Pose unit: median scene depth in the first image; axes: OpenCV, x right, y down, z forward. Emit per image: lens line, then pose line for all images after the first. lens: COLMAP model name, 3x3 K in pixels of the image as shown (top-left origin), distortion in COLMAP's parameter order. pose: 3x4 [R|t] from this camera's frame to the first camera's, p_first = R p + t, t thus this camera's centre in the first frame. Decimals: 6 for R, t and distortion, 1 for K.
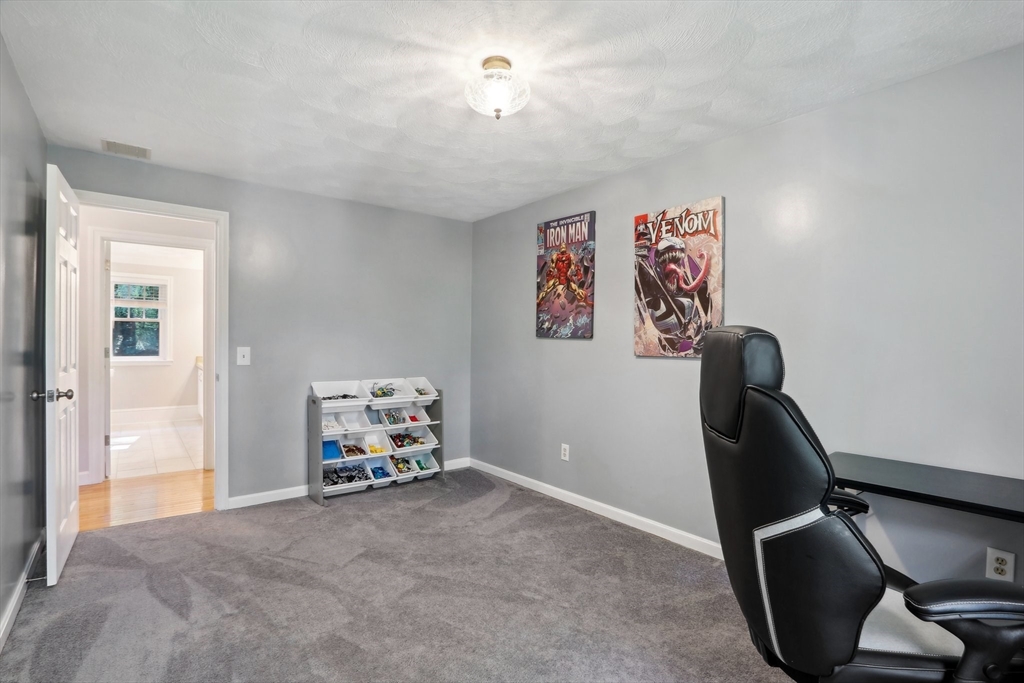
lens RADIAL K [[476.2, 0, 491.6], [0, 476.2, 335.6], [0, 0, 1]] dist [-0.018102, 0.000282]
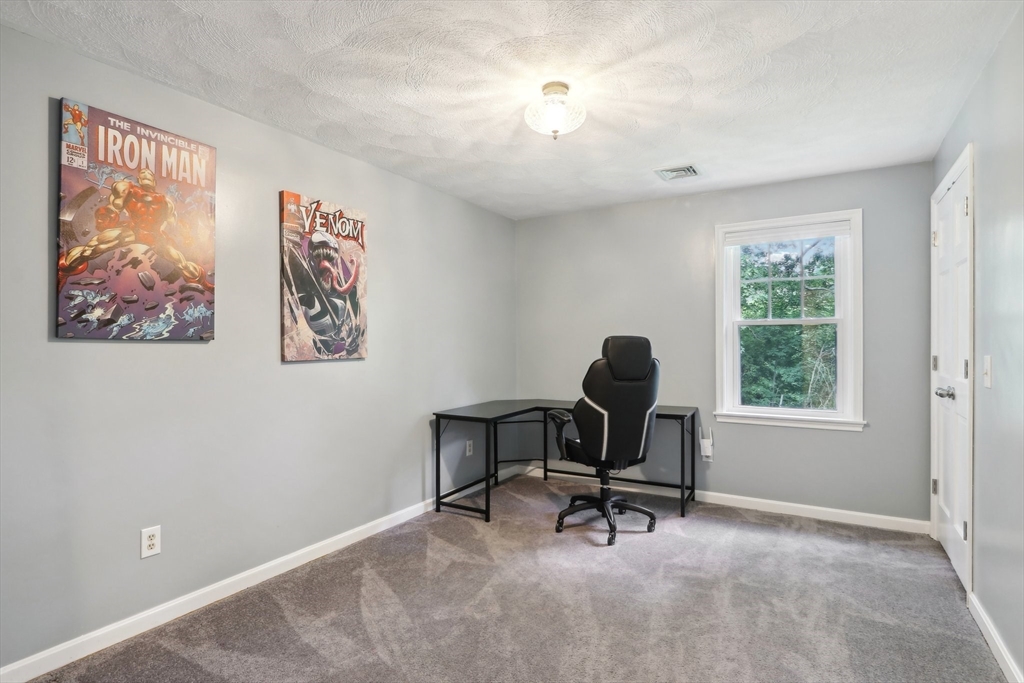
lens RADIAL K [[528.7, 0, 506.0], [0, 528.7, 337.8], [0, 0, 1]] dist [-0.012639, -0.000004]
pose [[-0.359723, -0.001859, 0.933057, -0.716710], [-0.008618, 0.999962, -0.001330, -0.000588], [-0.933019, -0.008519, -0.359725, 1.026480]]
